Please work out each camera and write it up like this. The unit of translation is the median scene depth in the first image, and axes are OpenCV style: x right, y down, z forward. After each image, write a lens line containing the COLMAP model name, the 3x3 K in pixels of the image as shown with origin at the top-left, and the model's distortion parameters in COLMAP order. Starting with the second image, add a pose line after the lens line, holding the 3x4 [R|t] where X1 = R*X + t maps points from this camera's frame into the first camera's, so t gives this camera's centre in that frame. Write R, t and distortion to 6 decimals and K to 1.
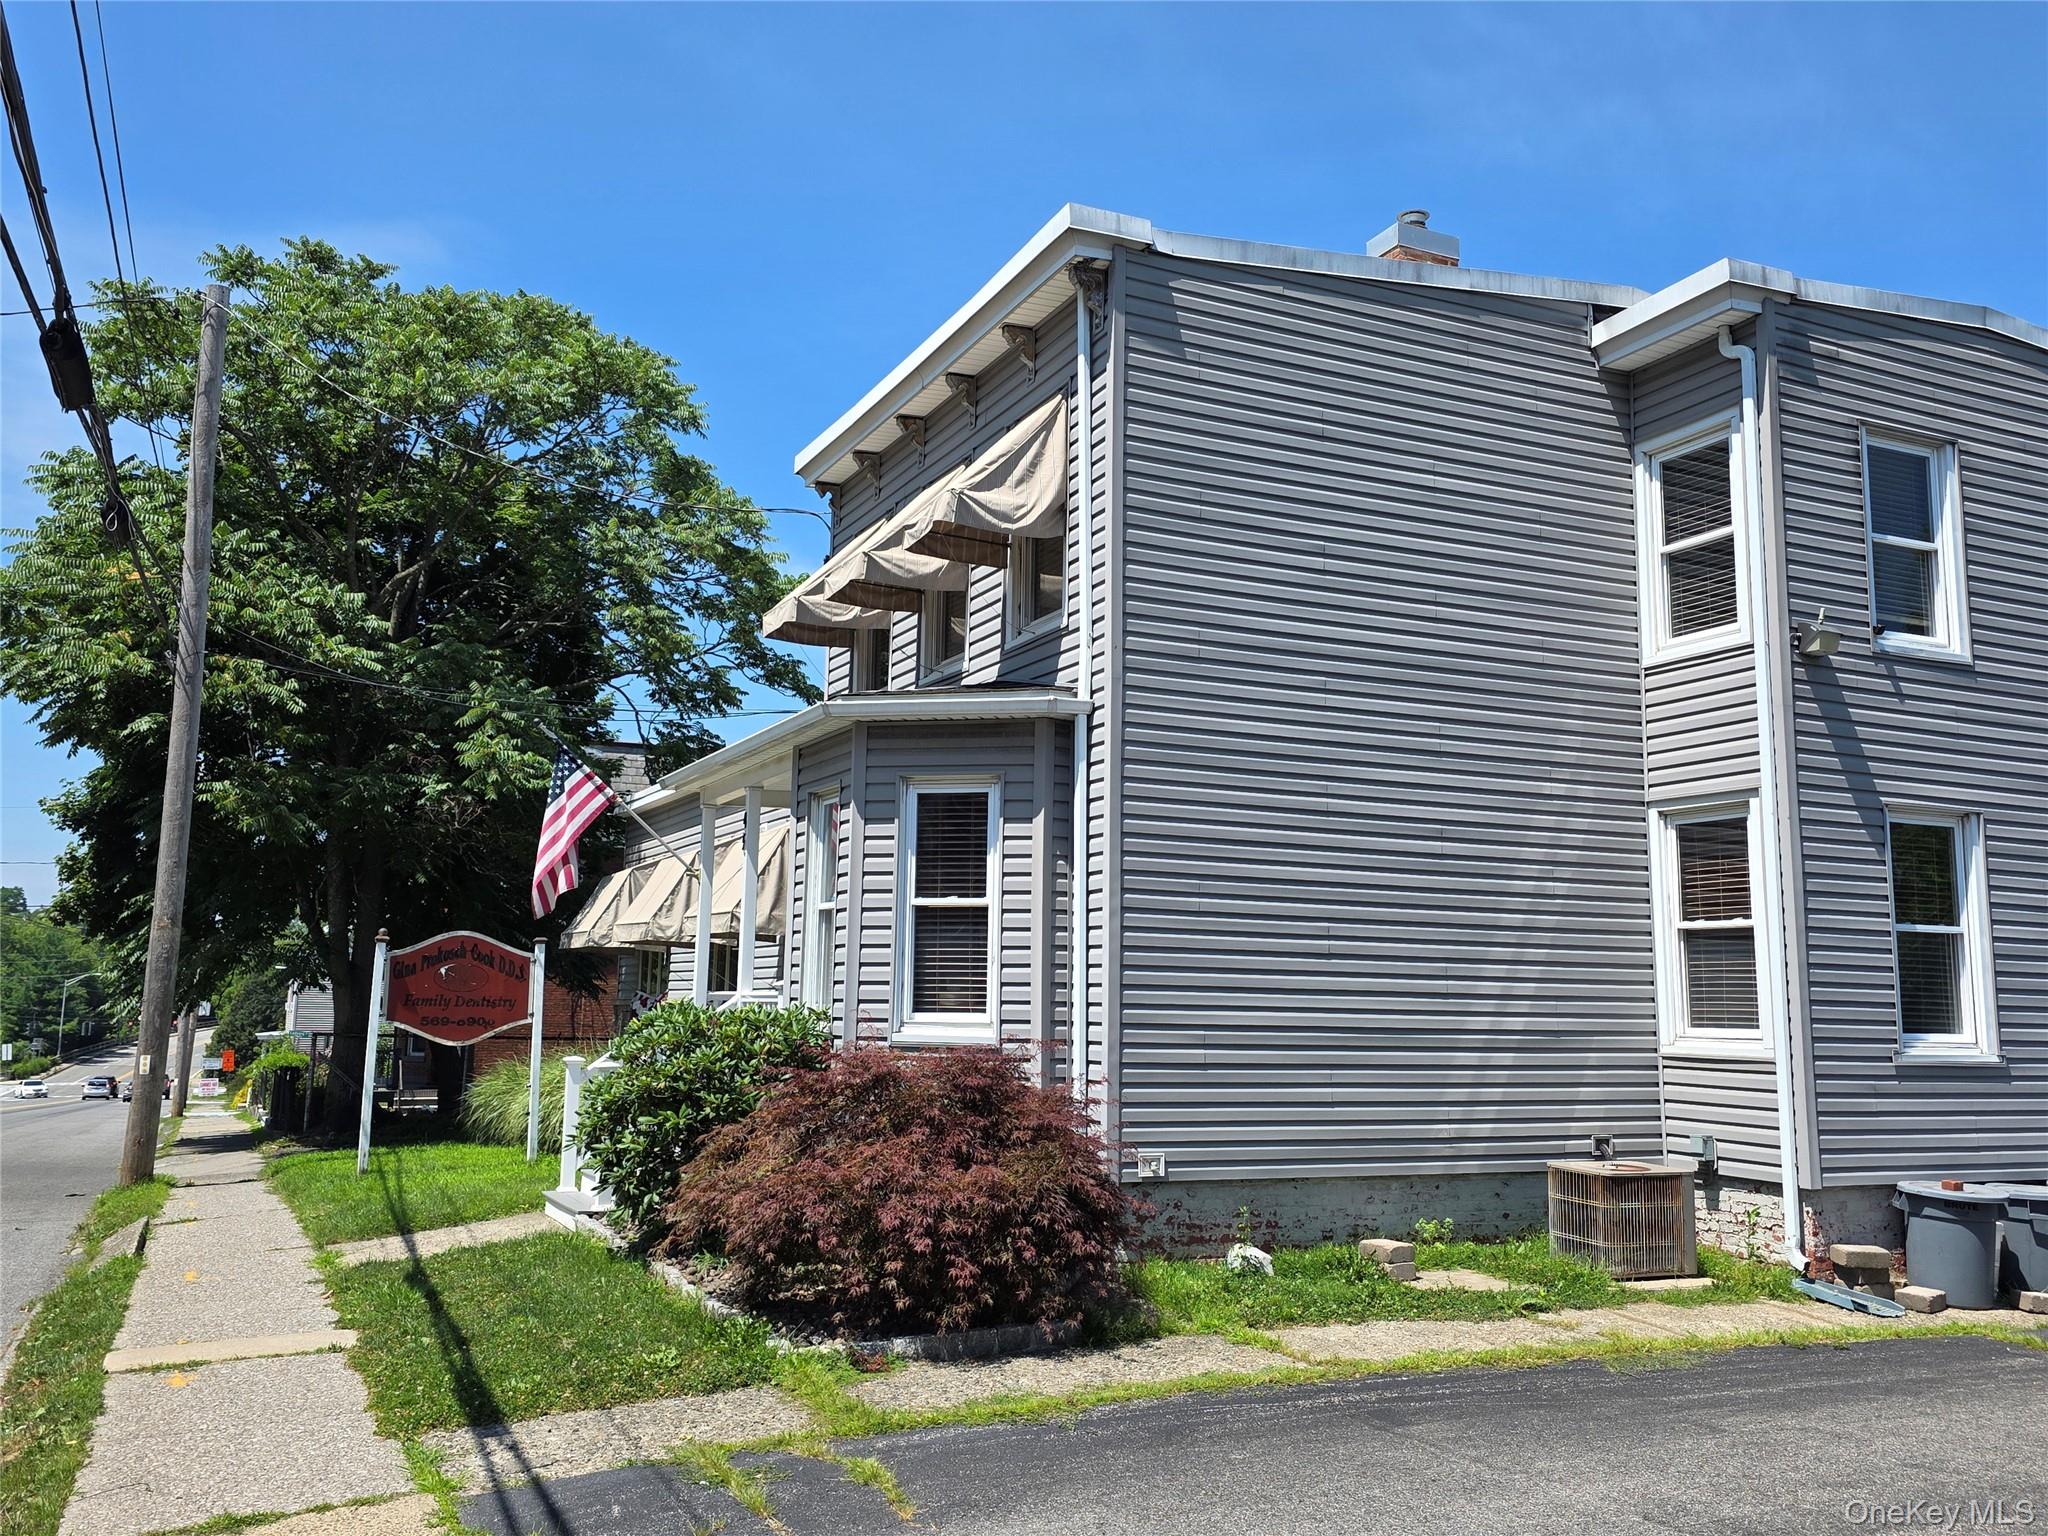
lens RADIAL K [[1675.2, 0, 1027.5], [0, 1675.2, 767.0], [0, 0, 1]] dist [0.001622, -0.000223]
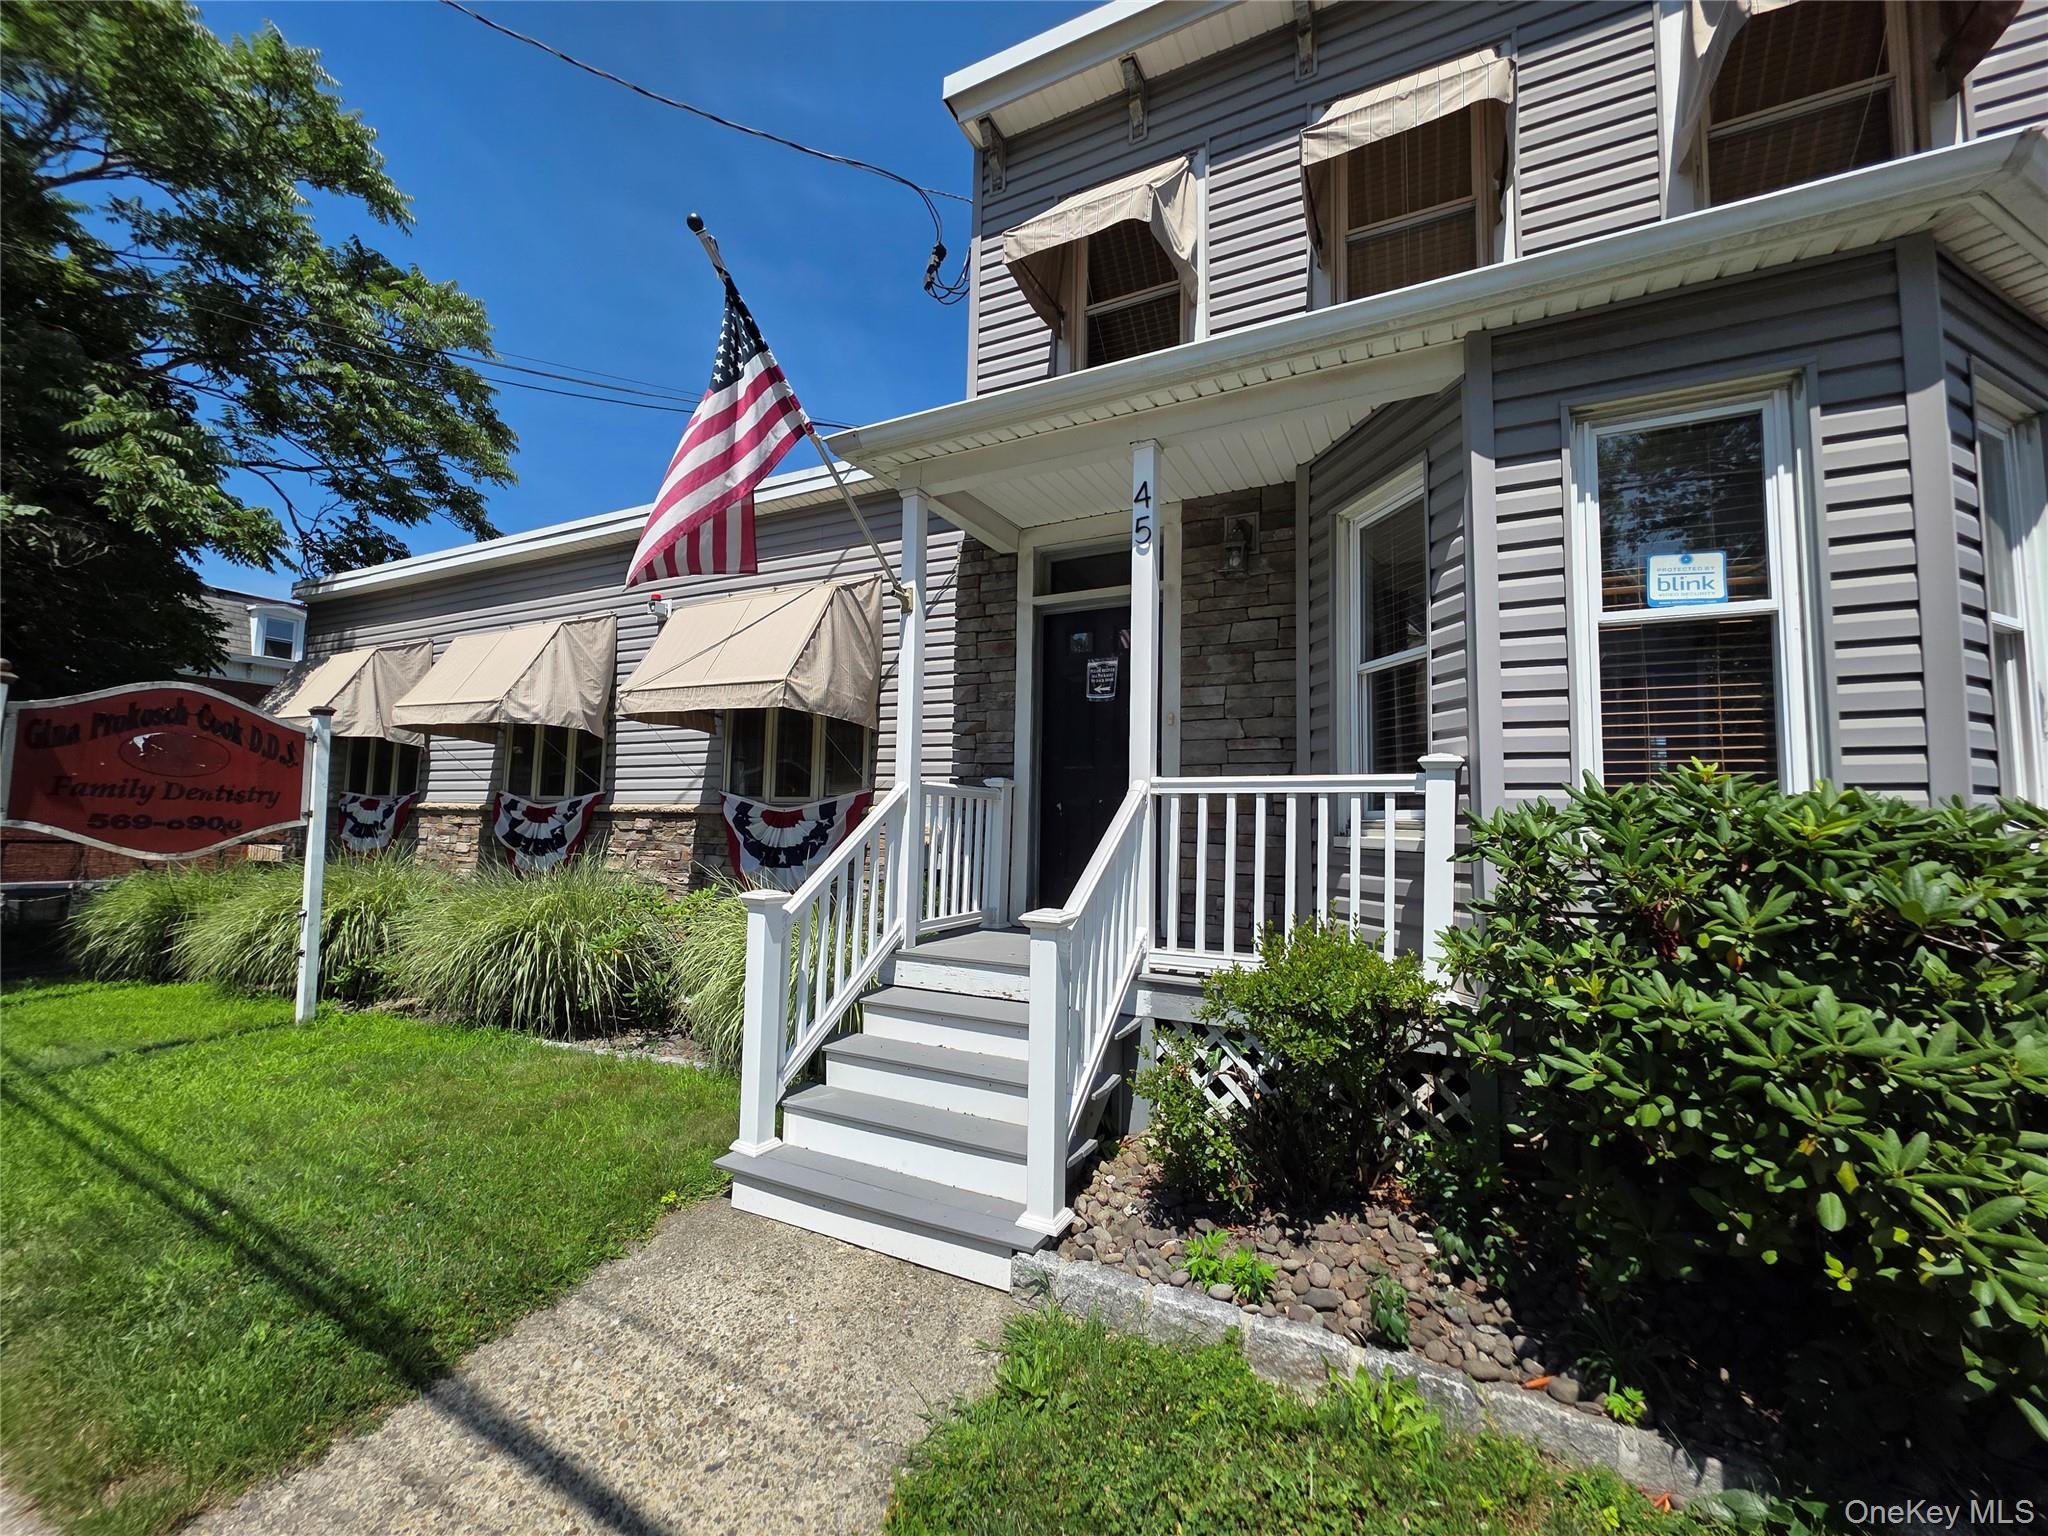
lens RADIAL K [[830.1, 0, 1008.4], [0, 830.1, 762.9], [0, 0, 1]] dist [-0.000143, -0.000354]
pose [[0.802470, 0.050407, 0.594559, -0.271772], [-0.092594, 0.994875, 0.040627, 0.086765], [-0.589464, -0.087655, 0.803025, 0.558539]]
